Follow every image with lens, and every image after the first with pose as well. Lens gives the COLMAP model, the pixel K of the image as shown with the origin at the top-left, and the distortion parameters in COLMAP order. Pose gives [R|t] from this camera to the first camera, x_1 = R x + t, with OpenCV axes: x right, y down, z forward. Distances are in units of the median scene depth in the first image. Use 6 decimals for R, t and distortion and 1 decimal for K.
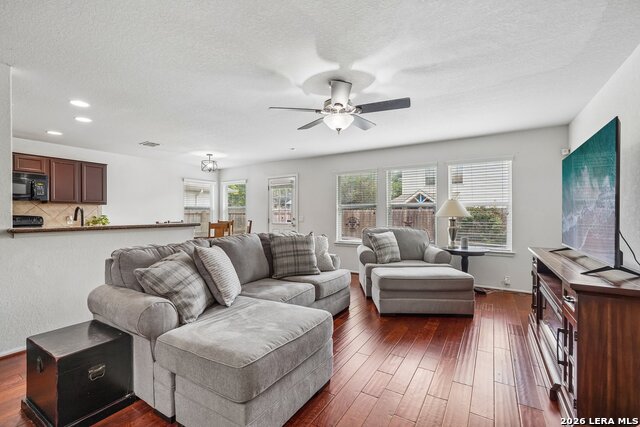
lens RADIAL K [[291.3, 0, 319.4], [0, 291.3, 213.9], [0, 0, 1]] dist [-0.009814, 0.007820]
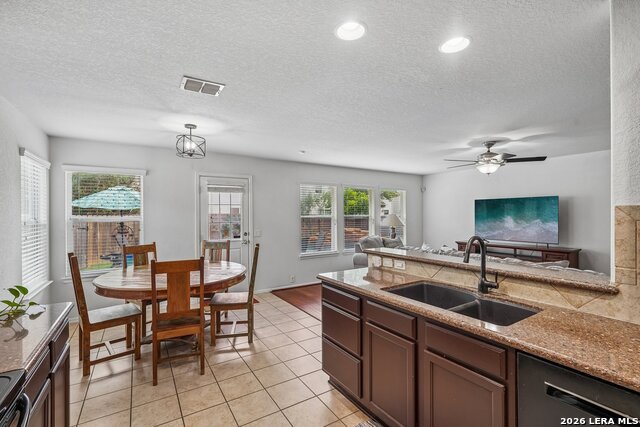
lens RADIAL K [[291.3, 0, 317.9], [0, 291.3, 215.5], [0, 0, 1]] dist [-0.009814, 0.007820]
pose [[0.418125, -0.004253, 0.908380, -0.705875], [0.004538, 0.999986, 0.002592, -0.031489], [-0.908378, 0.003039, 0.418138, 0.505742]]
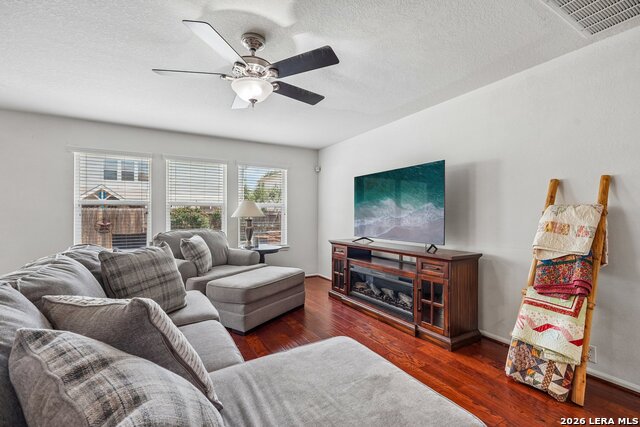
lens RADIAL K [[291.3, 0, 318.7], [0, 291.3, 216.1], [0, 0, 1]] dist [-0.009814, 0.007820]
pose [[0.458182, -0.002472, 0.888855, -0.245445], [-0.003064, 0.999986, 0.004361, 0.001301], [-0.888853, -0.004722, 0.458168, 0.237199]]
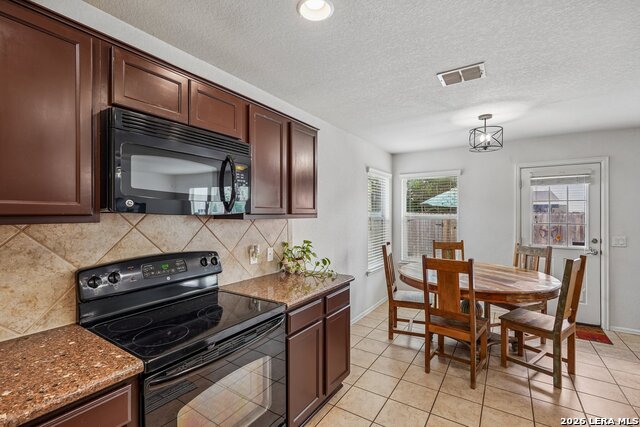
lens RADIAL K [[291.3, 0, 317.5], [0, 291.3, 214.8], [0, 0, 1]] dist [-0.009814, 0.007820]
pose [[0.999963, 0.002497, -0.008183, -0.602920], [-0.002460, 0.999987, 0.004565, -0.031787], [0.008194, -0.004545, 0.999956, 0.452229]]
